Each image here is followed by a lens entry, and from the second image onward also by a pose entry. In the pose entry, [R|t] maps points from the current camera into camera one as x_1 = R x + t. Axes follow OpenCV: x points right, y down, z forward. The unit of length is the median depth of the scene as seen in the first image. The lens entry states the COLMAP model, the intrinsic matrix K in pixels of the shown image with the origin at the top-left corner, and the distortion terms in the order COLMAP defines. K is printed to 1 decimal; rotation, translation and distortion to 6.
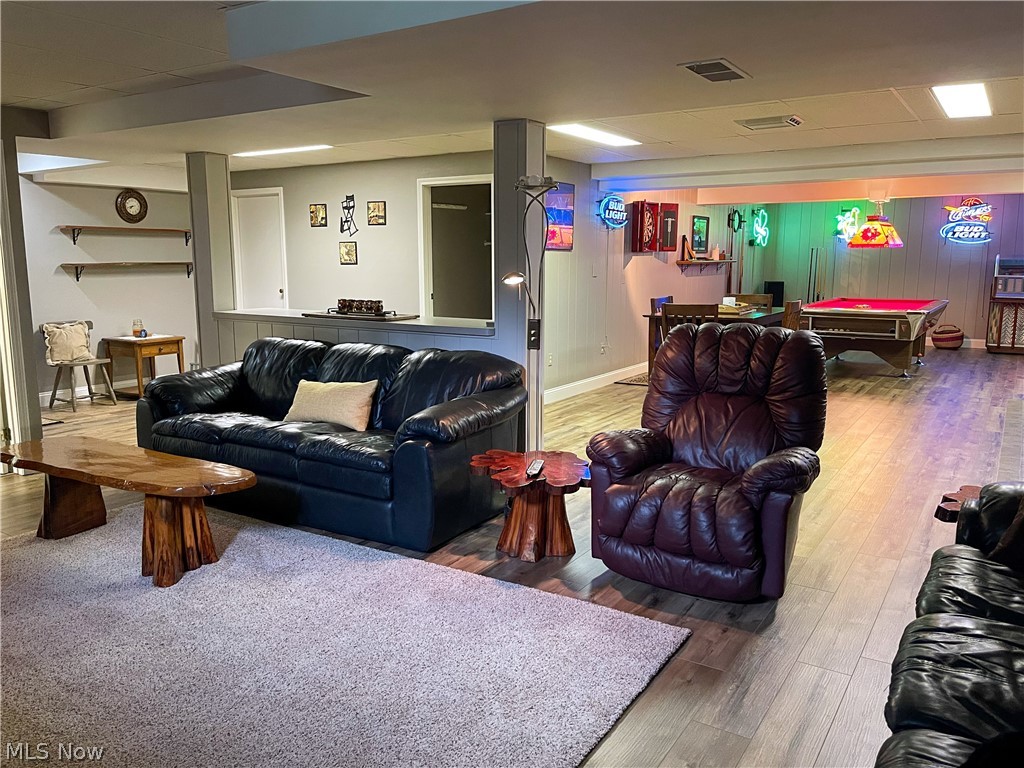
lens RADIAL K [[792.4, 0, 512.0], [0, 792.4, 384.9], [0, 0, 1]] dist [0.003379, 0.001336]
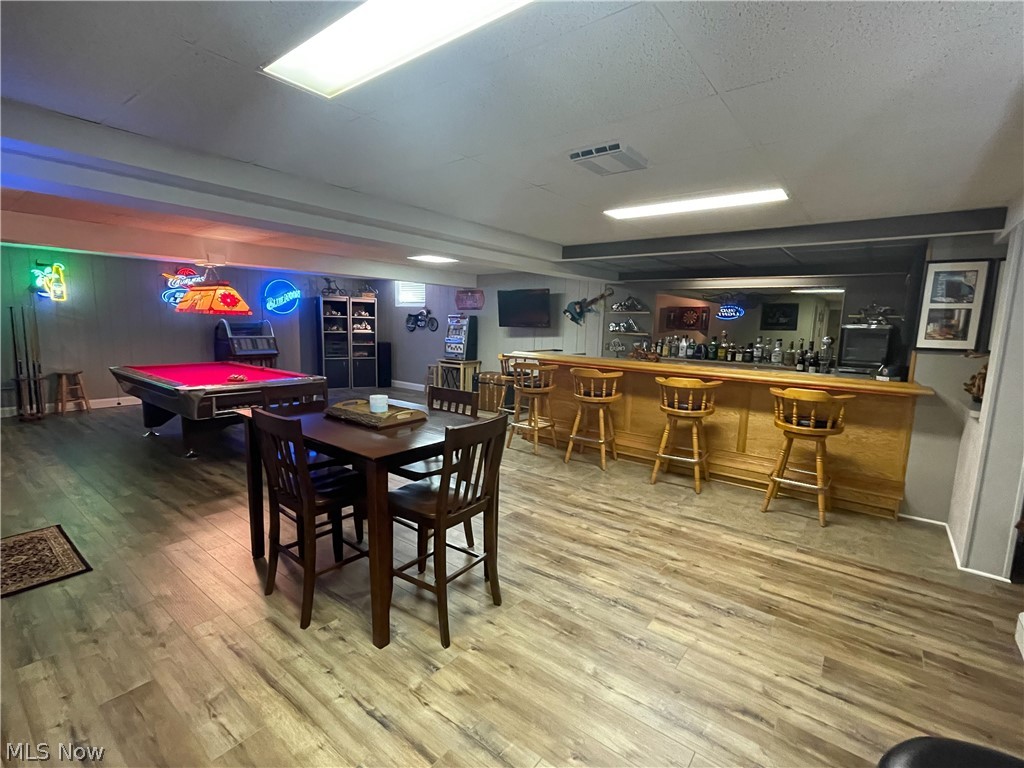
lens RADIAL K [[473.6, 0, 511.4], [0, 473.6, 384.7], [0, 0, 1]] dist [0.000362, 0.000043]
pose [[0.097092, -0.125091, 0.987383, -0.060766], [0.134291, 0.984645, 0.111539, -0.084700], [-0.986174, 0.121767, 0.112399, 0.482013]]
